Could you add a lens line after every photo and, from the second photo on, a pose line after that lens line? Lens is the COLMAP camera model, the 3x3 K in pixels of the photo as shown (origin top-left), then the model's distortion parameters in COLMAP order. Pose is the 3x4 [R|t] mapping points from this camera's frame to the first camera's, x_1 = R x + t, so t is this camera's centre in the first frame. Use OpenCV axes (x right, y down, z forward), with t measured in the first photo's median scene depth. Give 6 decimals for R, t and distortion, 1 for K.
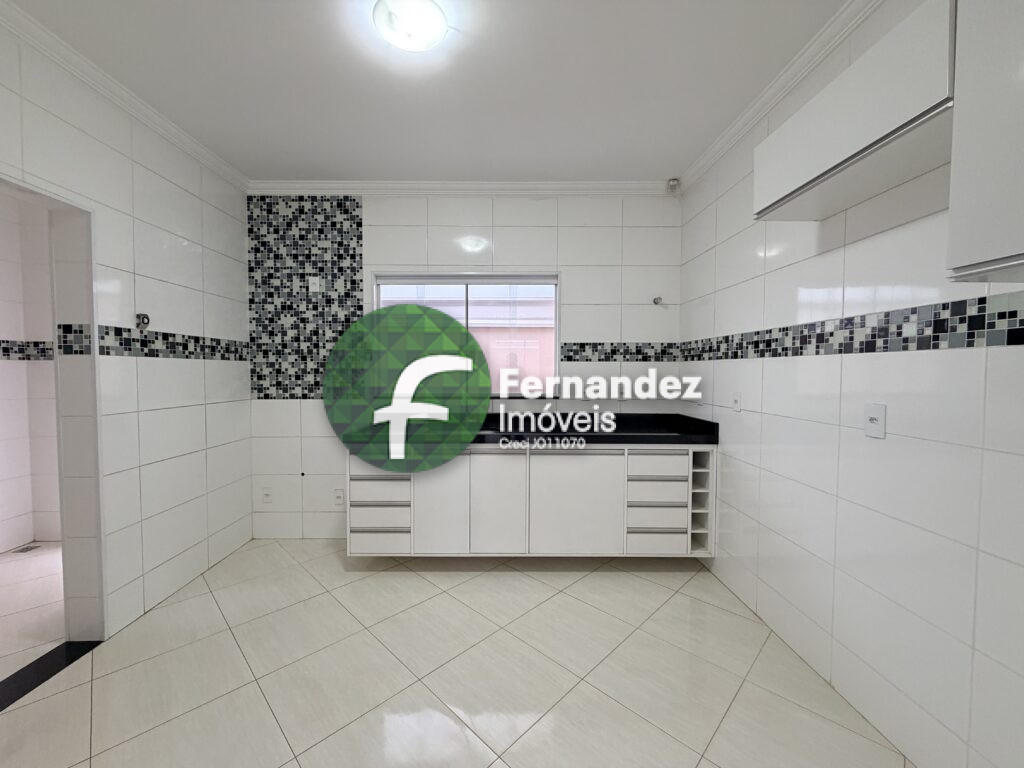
lens RADIAL K [[410.5, 0, 510.0], [0, 410.5, 384.7], [0, 0, 1]] dist [0.002389, 0.000204]
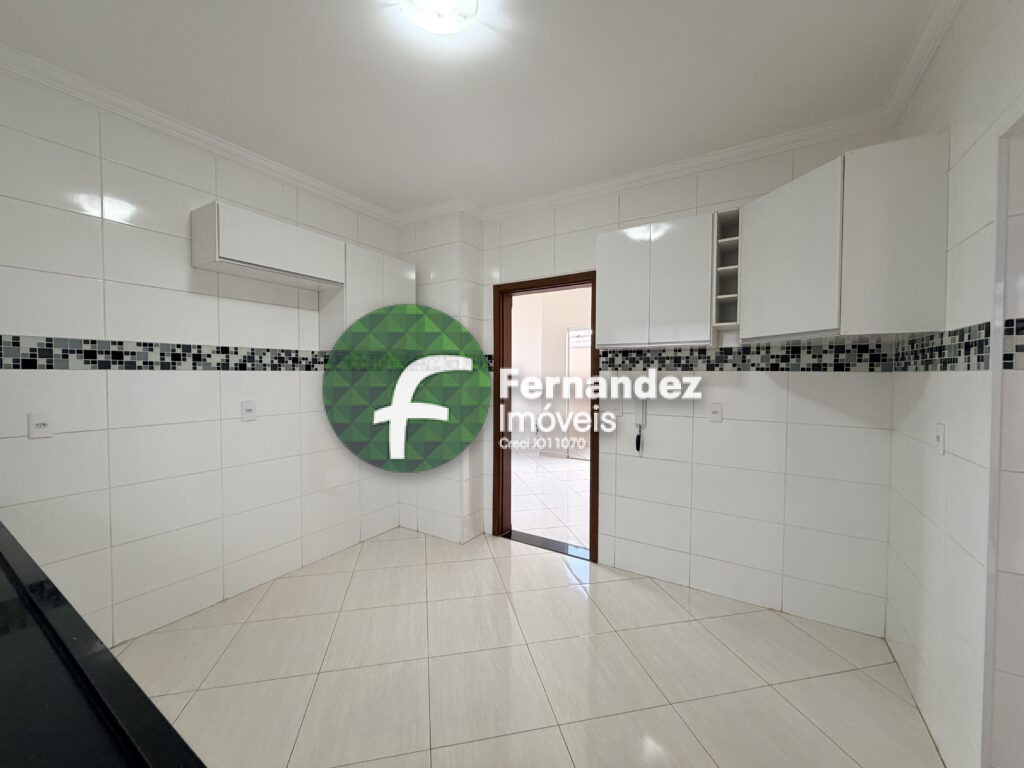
lens RADIAL K [[410.5, 0, 510.0], [0, 410.5, 384.7], [0, 0, 1]] dist [0.002389, 0.000204]
pose [[-0.844276, -0.020939, 0.535500, -0.821697], [0.013450, 0.998094, 0.060232, -0.095573], [-0.535740, 0.058054, -0.842385, 1.631672]]
